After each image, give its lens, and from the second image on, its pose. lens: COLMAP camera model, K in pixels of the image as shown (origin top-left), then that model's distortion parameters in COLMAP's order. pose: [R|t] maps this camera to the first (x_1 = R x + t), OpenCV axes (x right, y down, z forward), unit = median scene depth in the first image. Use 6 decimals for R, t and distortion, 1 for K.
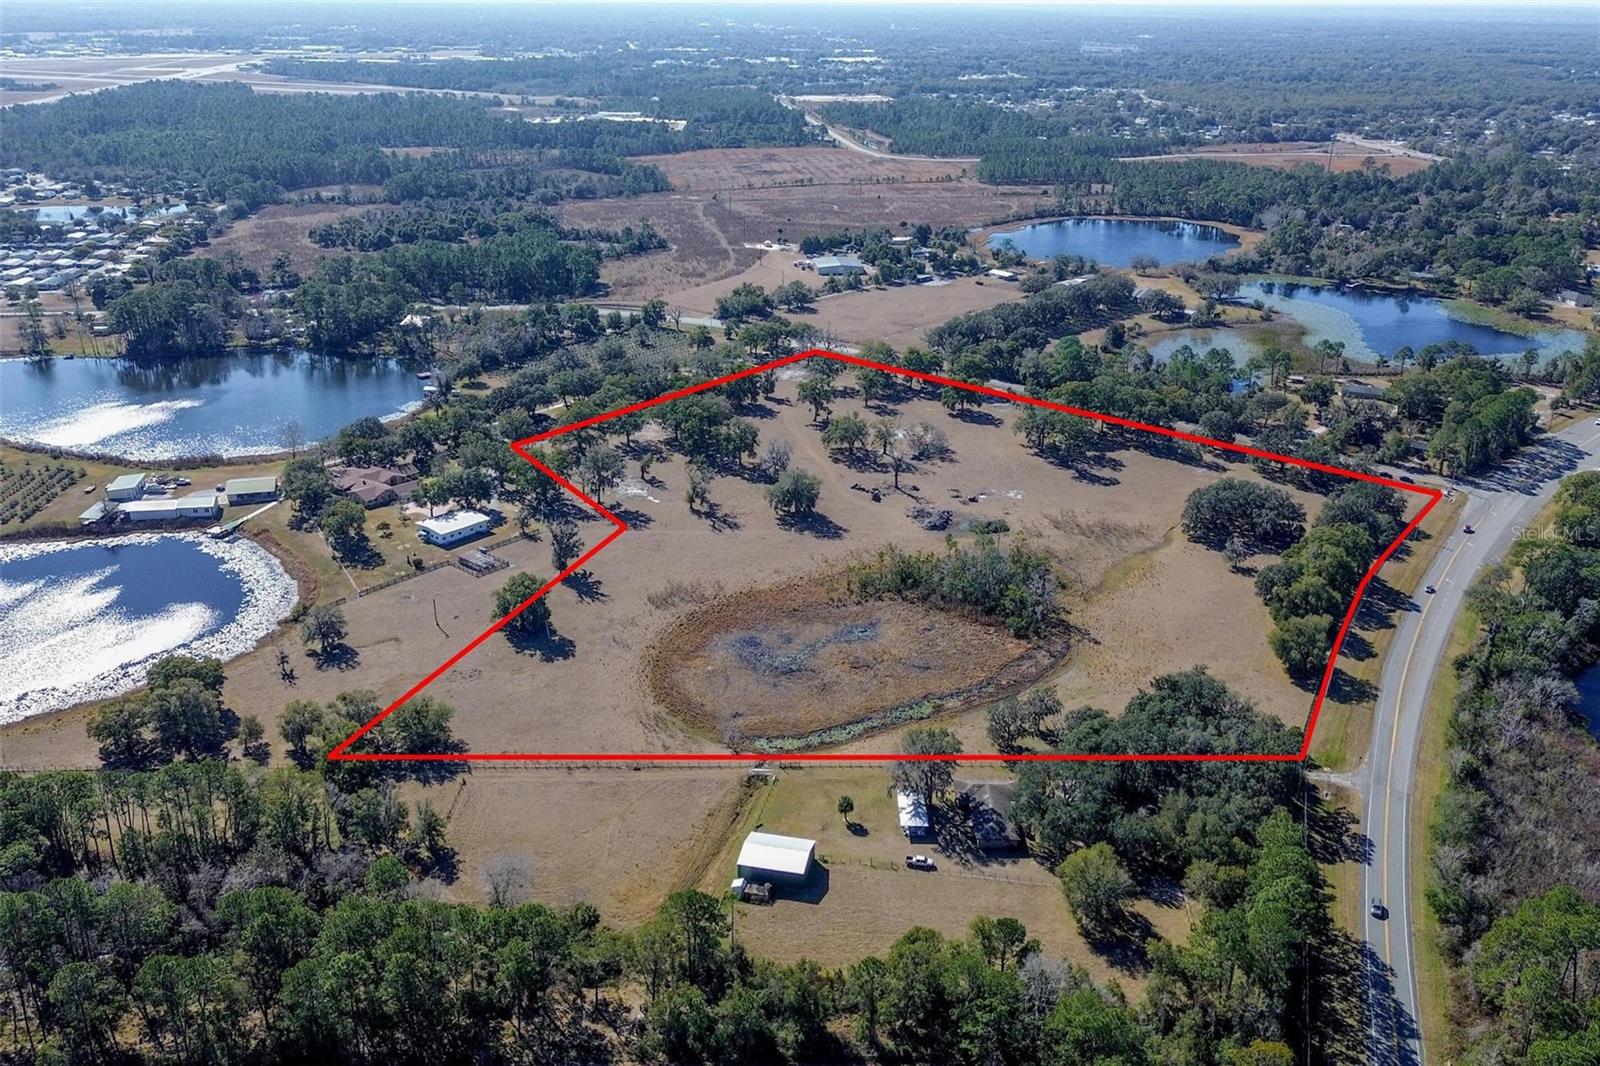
lens RADIAL K [[1344.7, 0, 800.0], [0, 1344.7, 533.0], [0, 0, 1]] dist [0.100847, -0.160269]
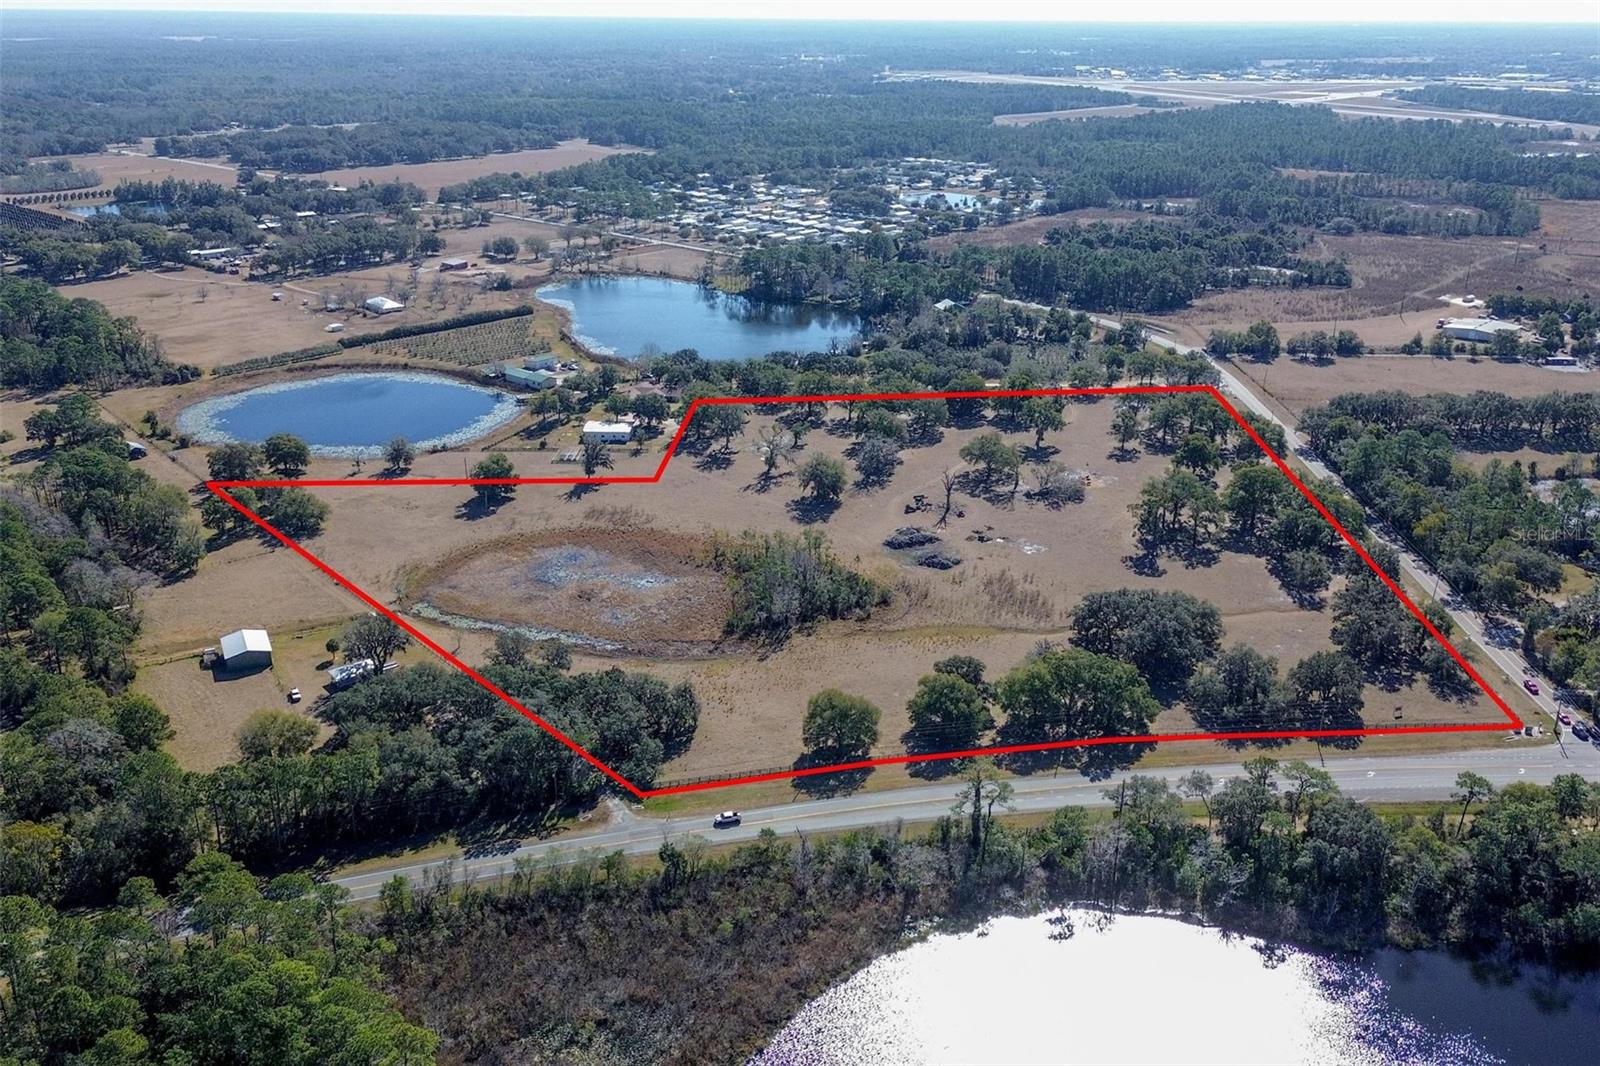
lens RADIAL K [[1344.7, 0, 800.0], [0, 1344.7, 533.0], [0, 0, 1]] dist [0.100847, -0.160269]
pose [[0.616790, 0.258910, -0.743327, 0.168863], [-0.273724, 0.955966, 0.105848, -0.021199], [0.738001, 0.138181, 0.660500, 0.066909]]
